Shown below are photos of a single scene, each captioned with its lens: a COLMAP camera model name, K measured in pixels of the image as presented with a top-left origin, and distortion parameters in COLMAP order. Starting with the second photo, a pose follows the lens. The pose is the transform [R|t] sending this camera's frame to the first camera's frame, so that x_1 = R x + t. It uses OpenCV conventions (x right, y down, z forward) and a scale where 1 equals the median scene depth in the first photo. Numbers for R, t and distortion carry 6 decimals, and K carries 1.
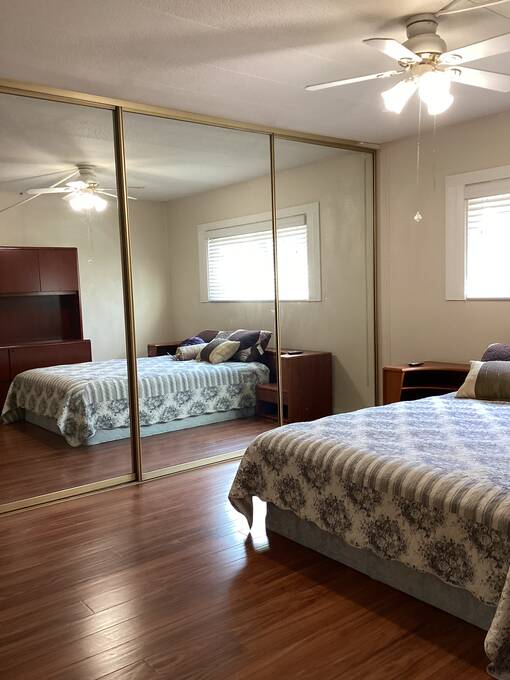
lens RADIAL K [[616.8, 0, 255.0], [0, 616.8, 340.0], [0, 0, 1]] dist [0.109495, -0.210232]
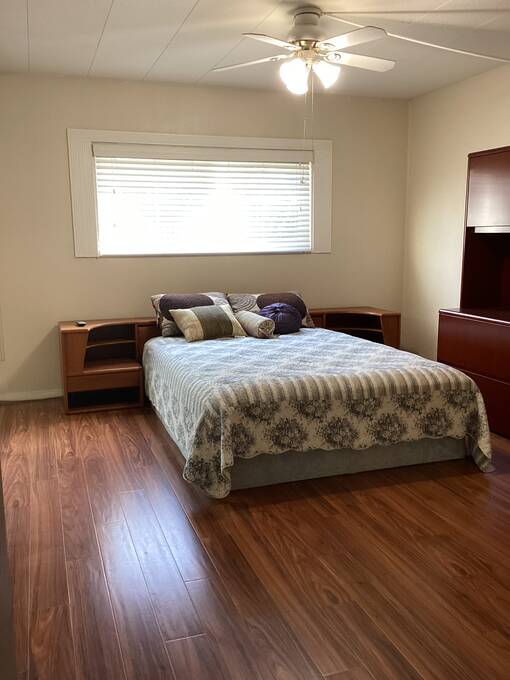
lens RADIAL K [[616.8, 0, 255.0], [0, 616.8, 340.0], [0, 0, 1]] dist [0.109495, -0.210232]
pose [[0.333325, -0.132158, 0.933503, -0.966455], [0.085900, 0.990266, 0.109521, -0.032083], [-0.938891, 0.043682, 0.341433, 0.728466]]
